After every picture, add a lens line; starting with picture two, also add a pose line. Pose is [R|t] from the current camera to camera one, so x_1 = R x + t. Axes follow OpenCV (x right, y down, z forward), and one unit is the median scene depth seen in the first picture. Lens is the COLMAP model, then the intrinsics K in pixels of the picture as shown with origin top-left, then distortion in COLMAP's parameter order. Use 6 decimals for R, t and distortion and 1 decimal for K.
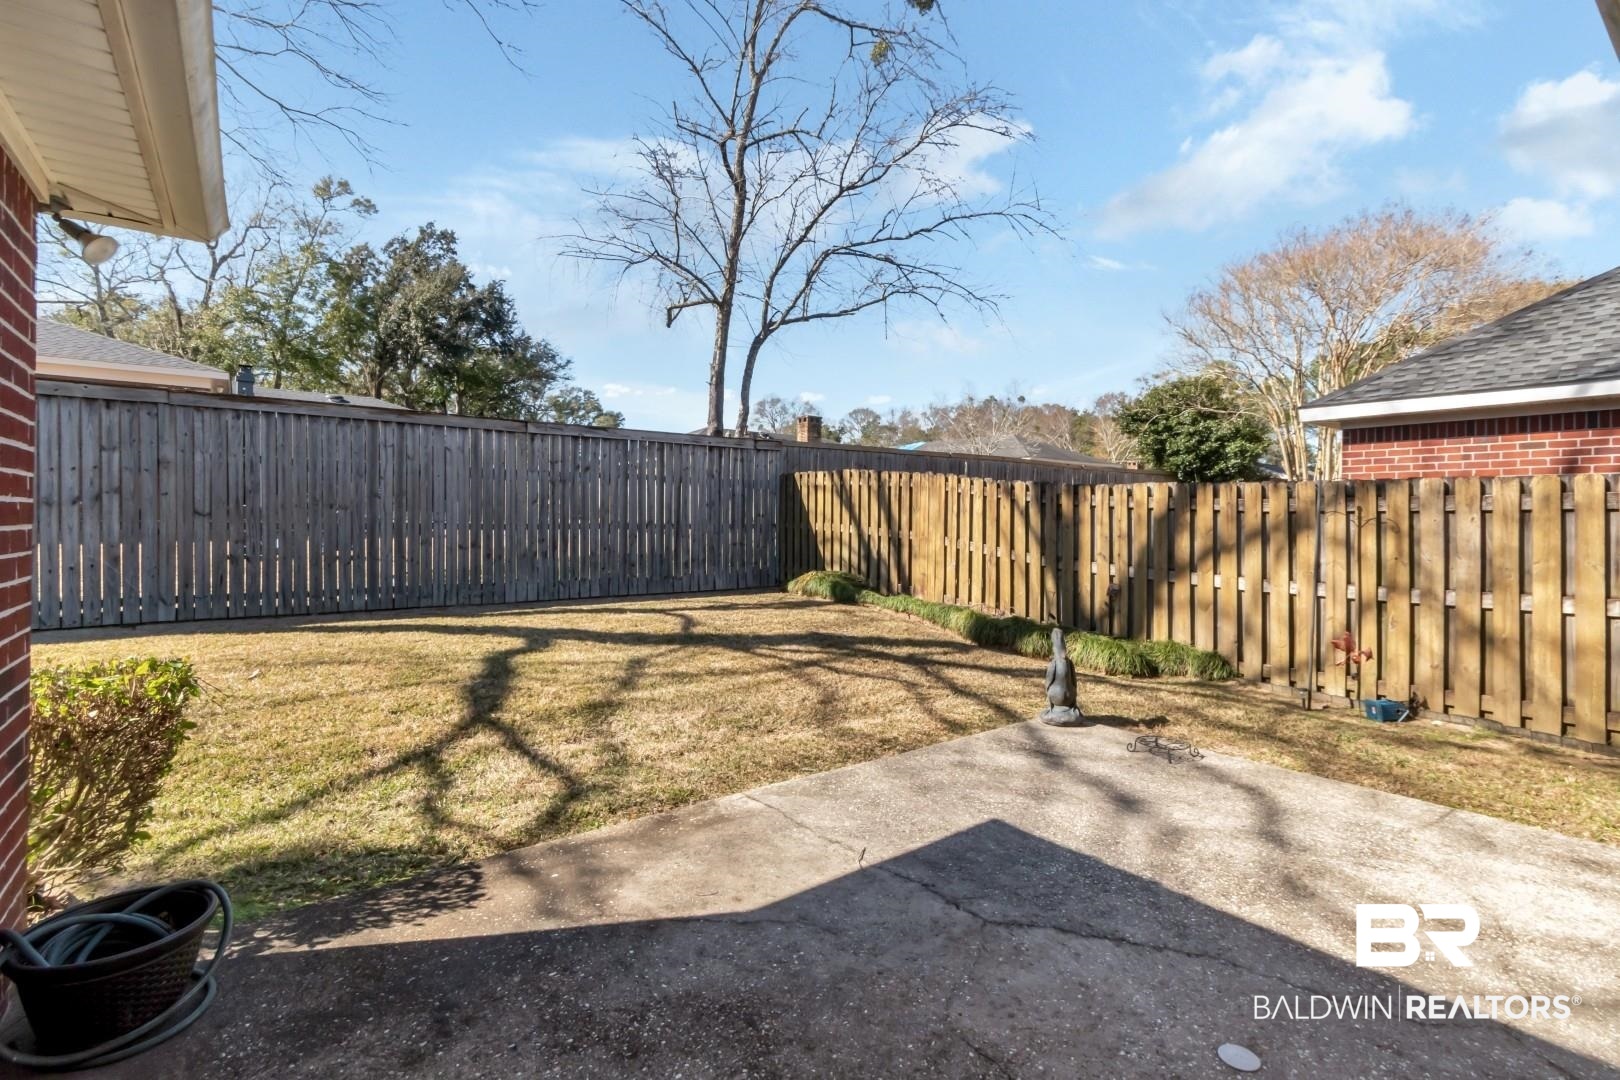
lens RADIAL K [[763.4, 0, 807.9], [0, 763.4, 522.2], [0, 0, 1]] dist [0.001878, 0.000172]
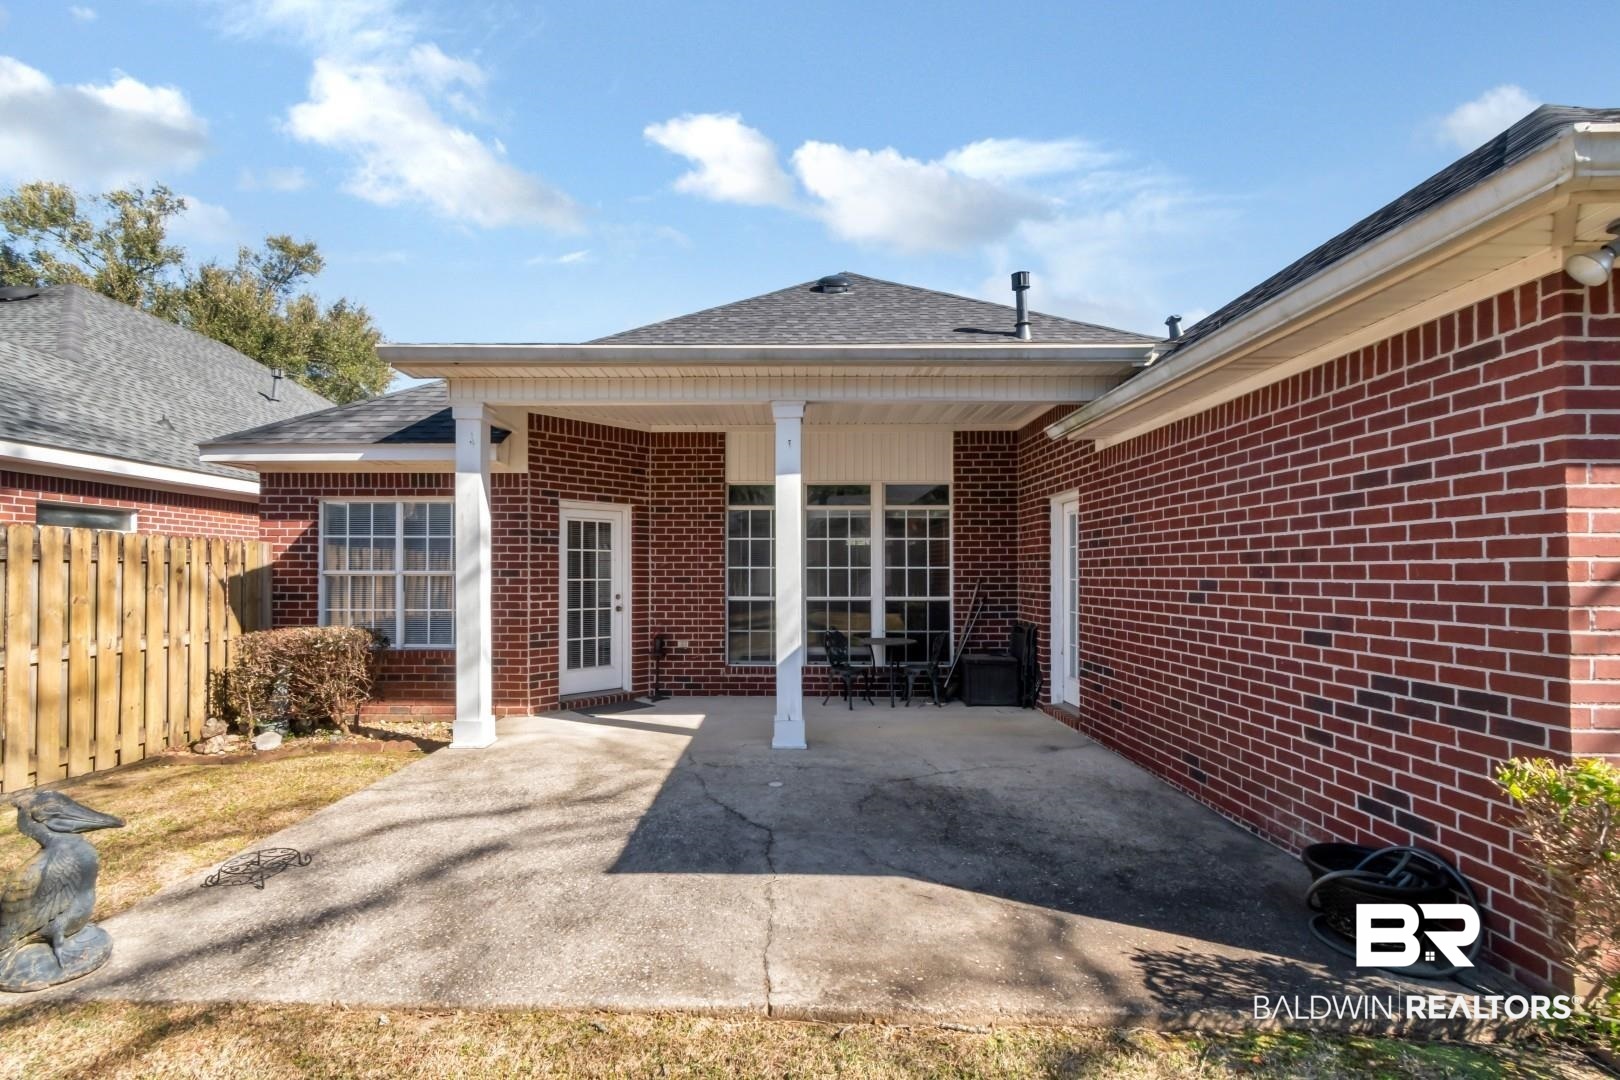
lens RADIAL K [[714.8, 0, 778.6], [0, 714.8, 567.1], [0, 0, 1]] dist [-0.001658, -0.000571]
pose [[-0.789447, -0.000532, 0.613819, -0.242938], [-0.002196, 0.999996, -0.001958, -0.004710], [-0.613815, -0.002894, -0.789445, 0.774816]]
